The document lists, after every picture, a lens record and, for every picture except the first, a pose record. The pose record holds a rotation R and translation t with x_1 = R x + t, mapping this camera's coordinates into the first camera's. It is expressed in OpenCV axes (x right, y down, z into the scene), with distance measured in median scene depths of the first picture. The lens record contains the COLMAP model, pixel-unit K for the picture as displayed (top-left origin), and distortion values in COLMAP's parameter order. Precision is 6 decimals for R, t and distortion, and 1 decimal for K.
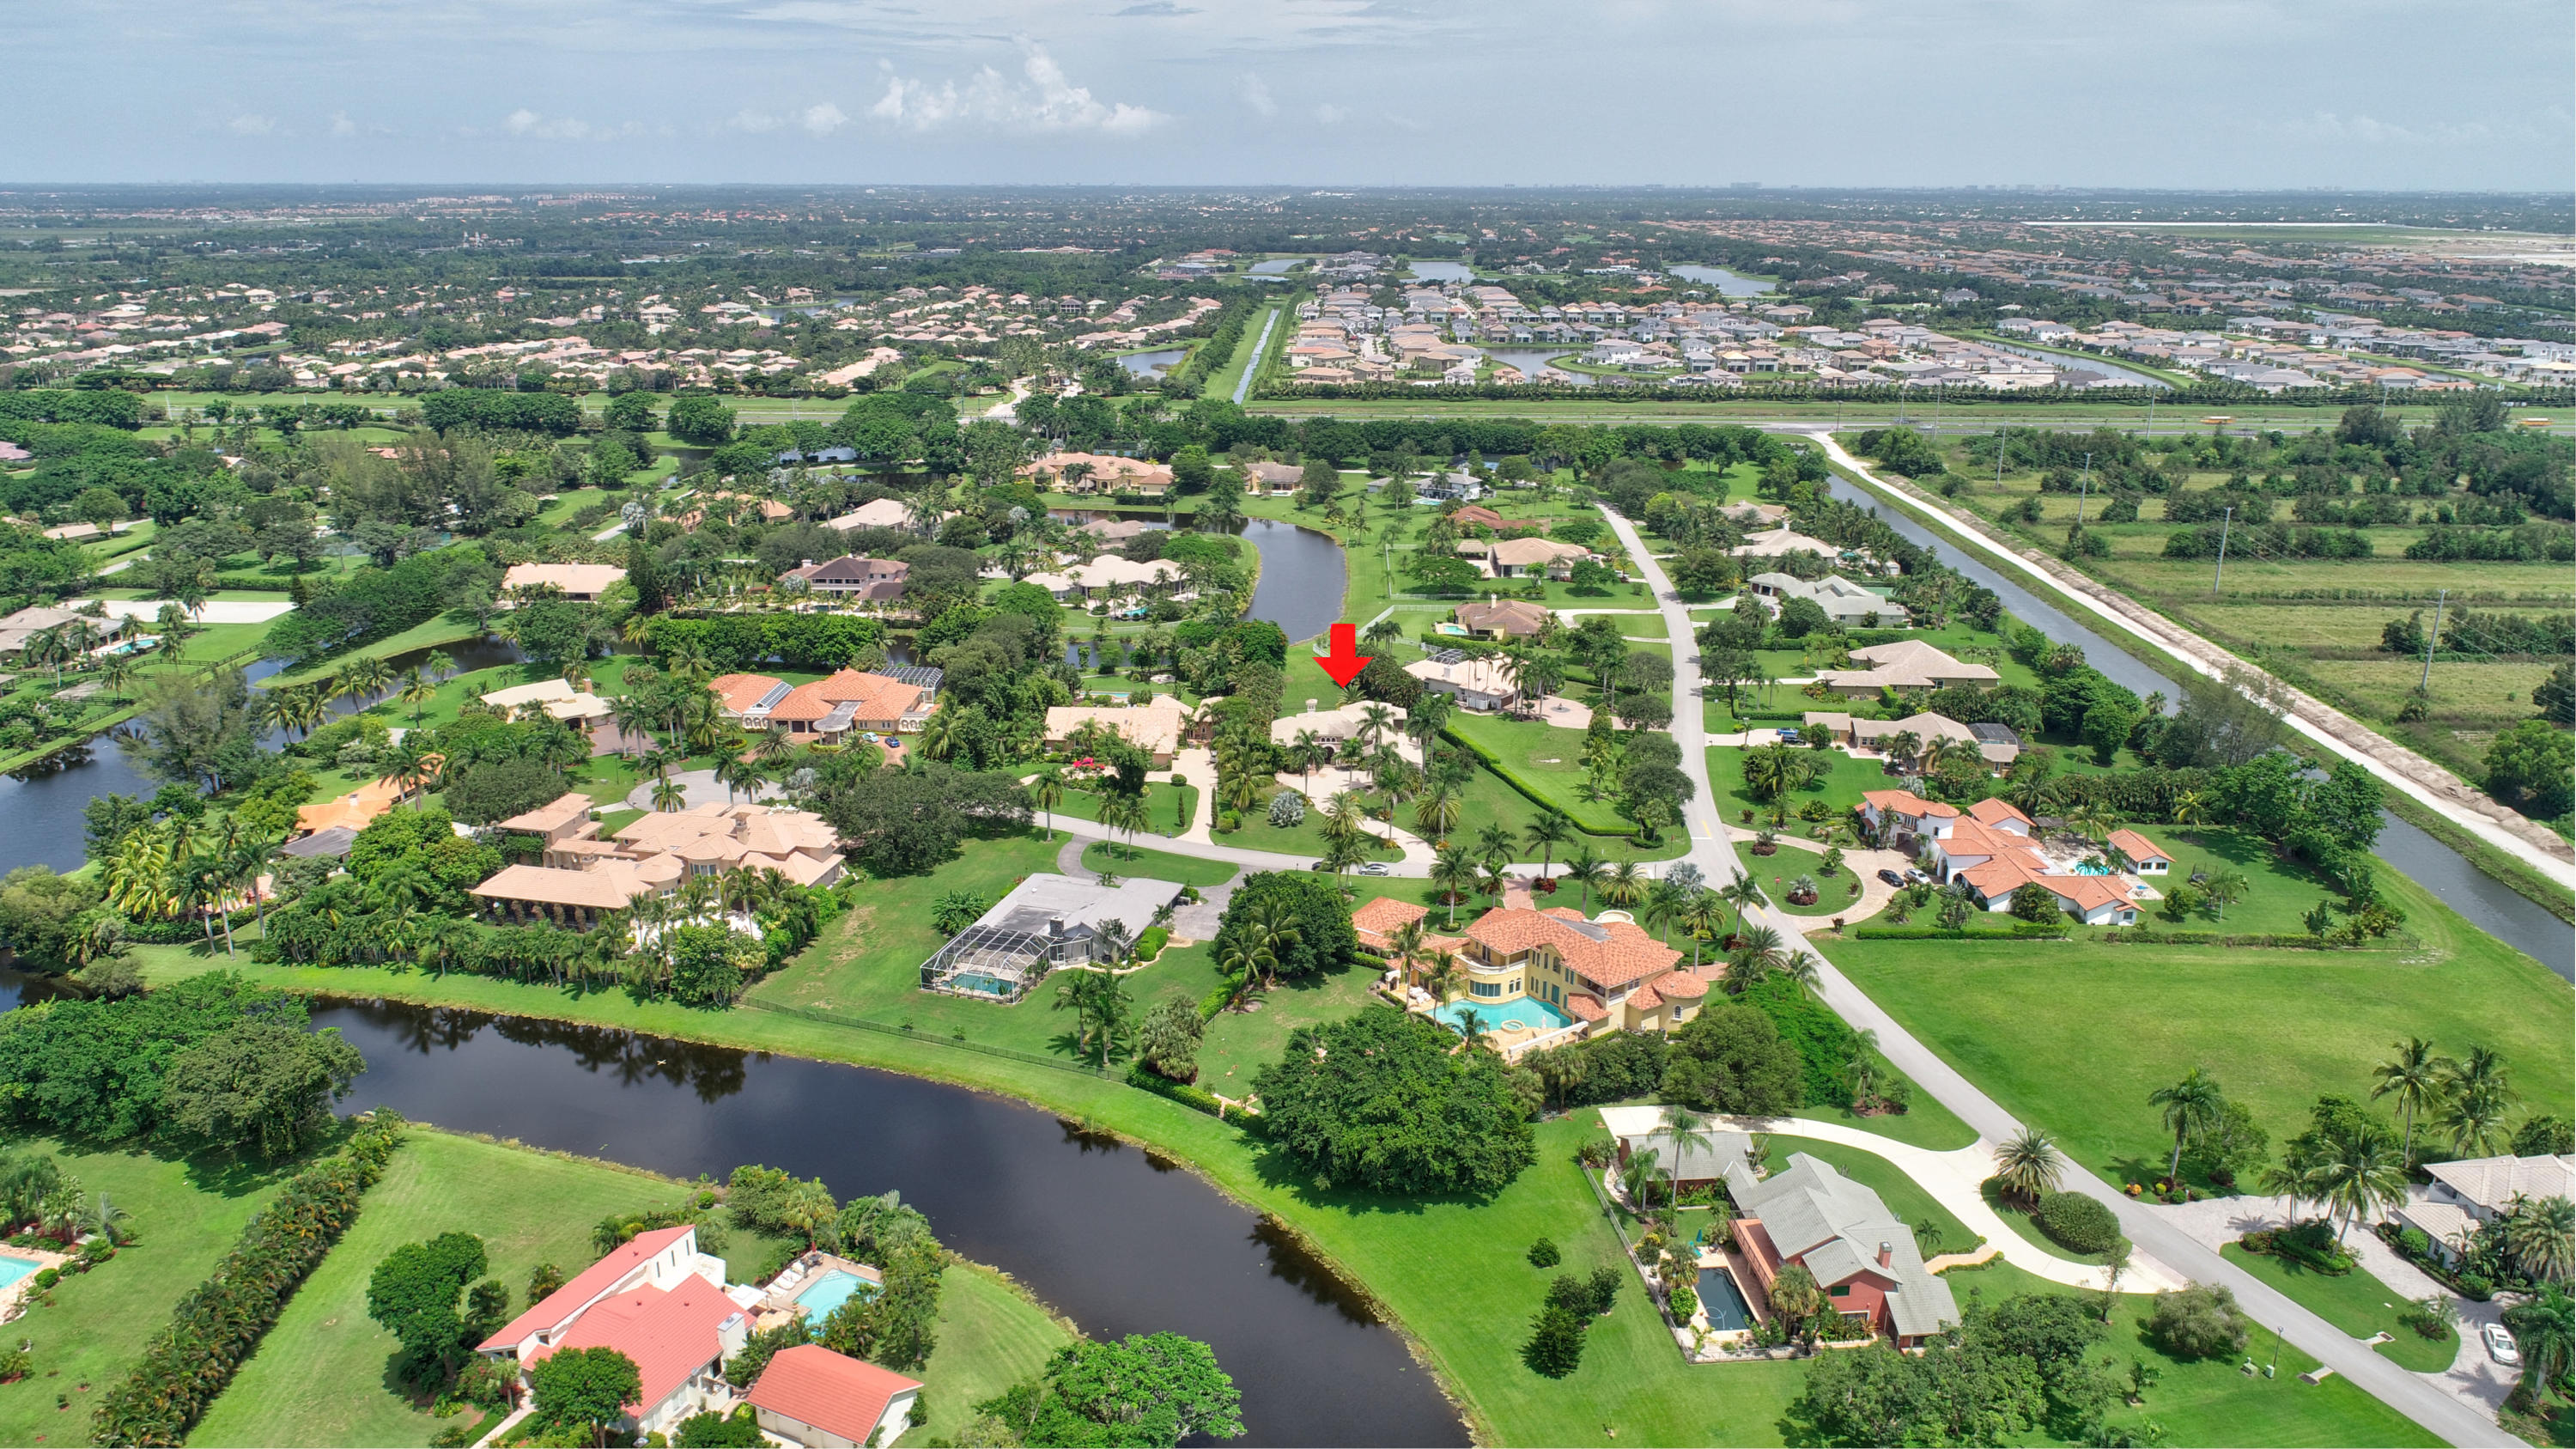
lens RADIAL K [[1721.6, 0, 1288.0], [0, 1721.6, 724.5], [0, 0, 1]] dist [-0.006279, 0.000937]
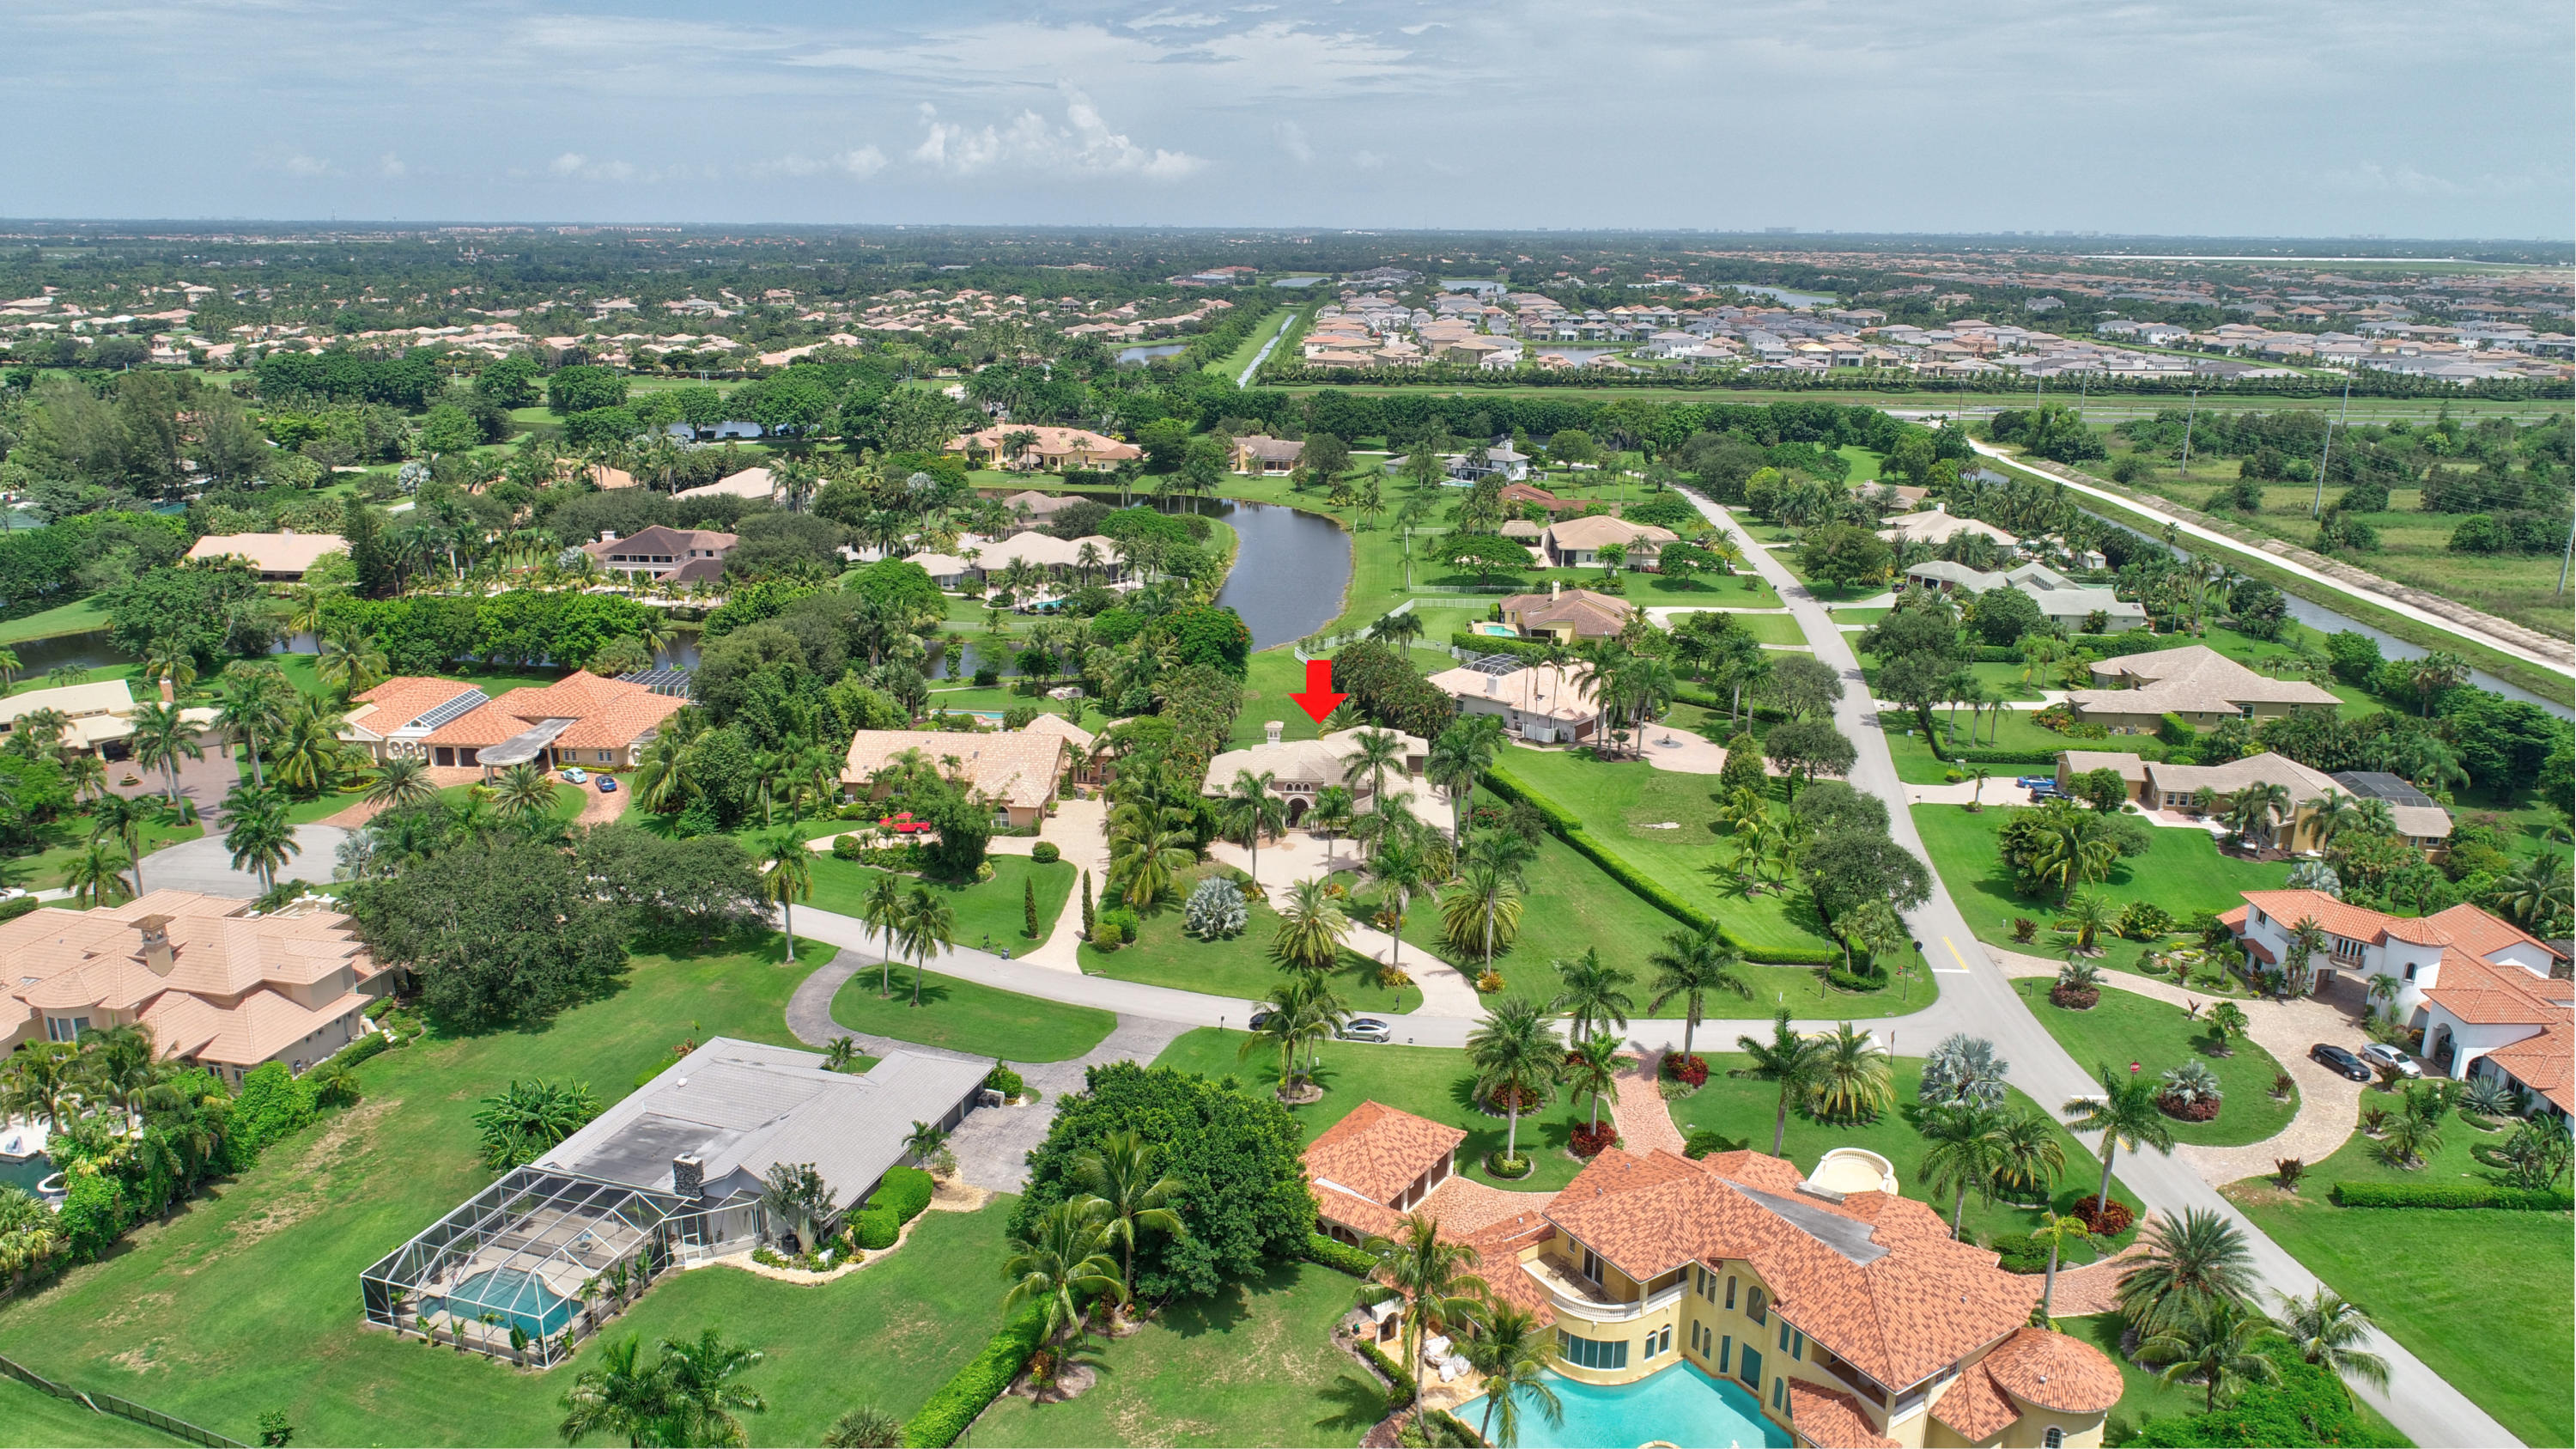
lens RADIAL K [[1721.6, 0, 1288.0], [0, 1721.6, 724.5], [0, 0, 1]] dist [-0.006279, 0.000937]
pose [[0.999817, 0.010058, -0.016261, 0.021796], [-0.010460, 0.999636, -0.024849, 0.001303], [0.016005, 0.025014, 0.999559, 0.291057]]
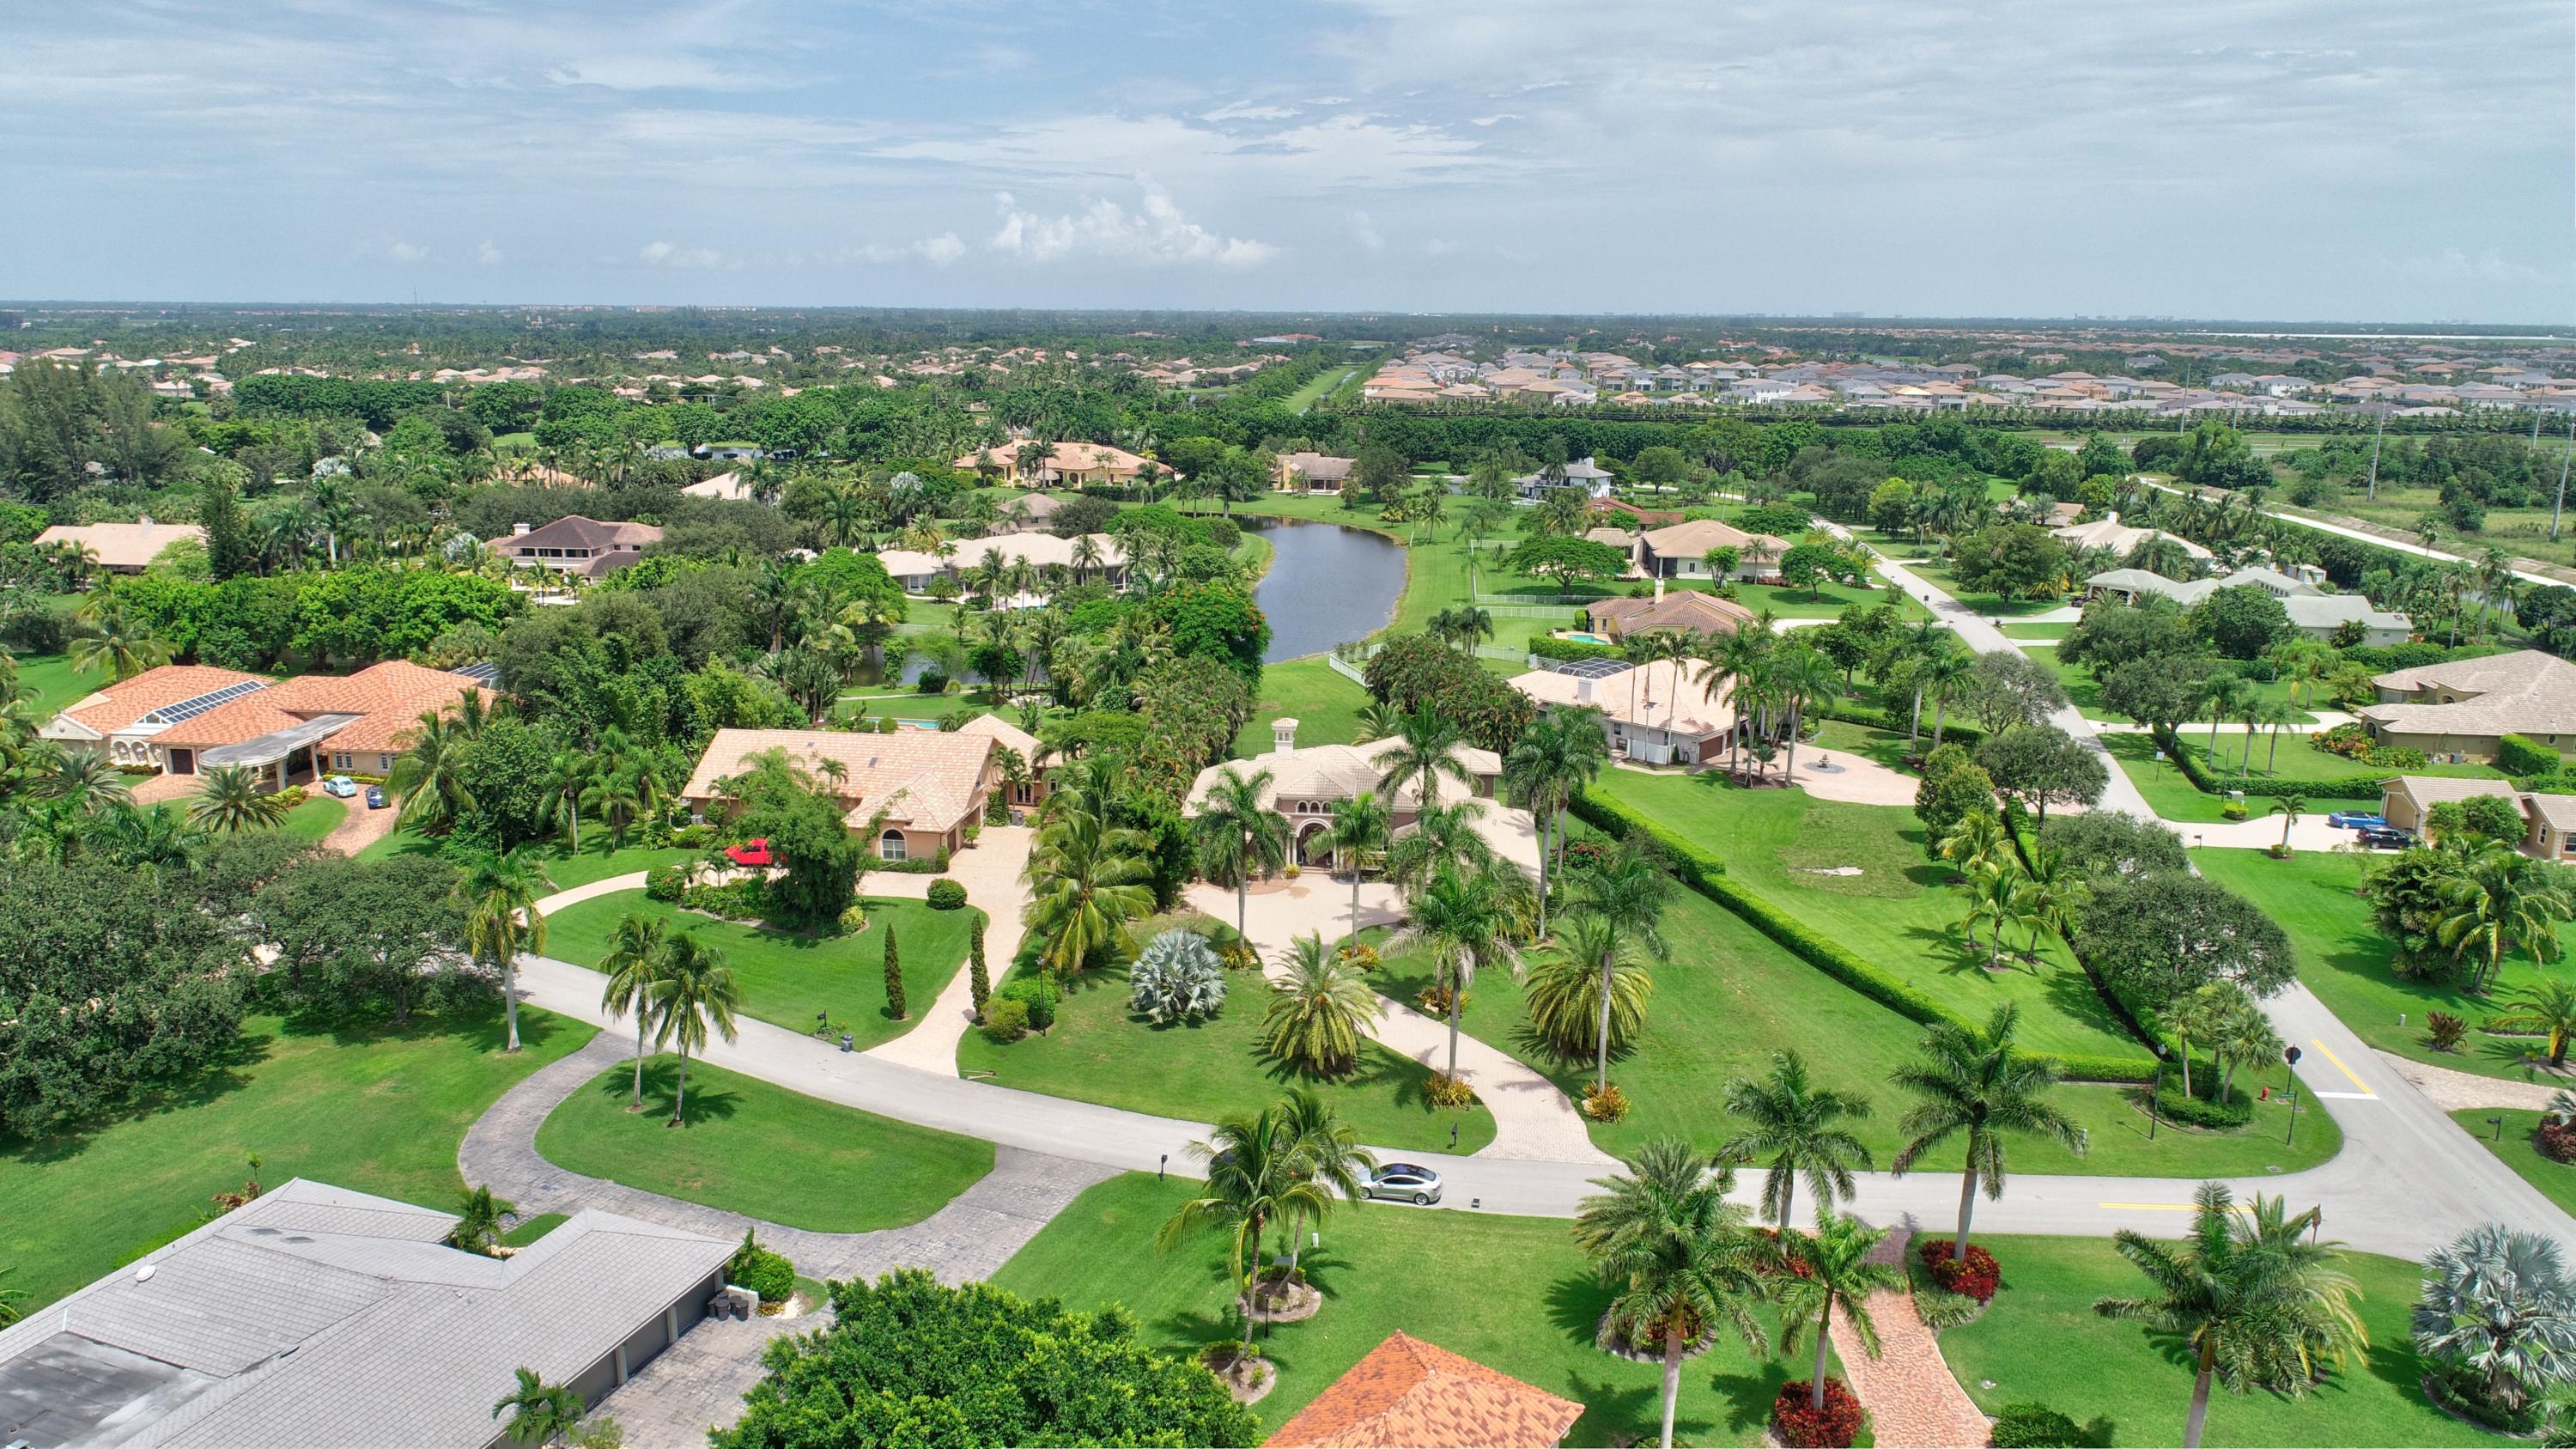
lens RADIAL K [[1721.6, 0, 1288.0], [0, 1721.6, 724.5], [0, 0, 1]] dist [-0.006279, 0.000937]
pose [[0.998386, 0.019098, -0.053480, 0.028828], [-0.022893, 0.997195, -0.071258, 0.013845], [0.051969, 0.072367, 0.996023, 0.426467]]
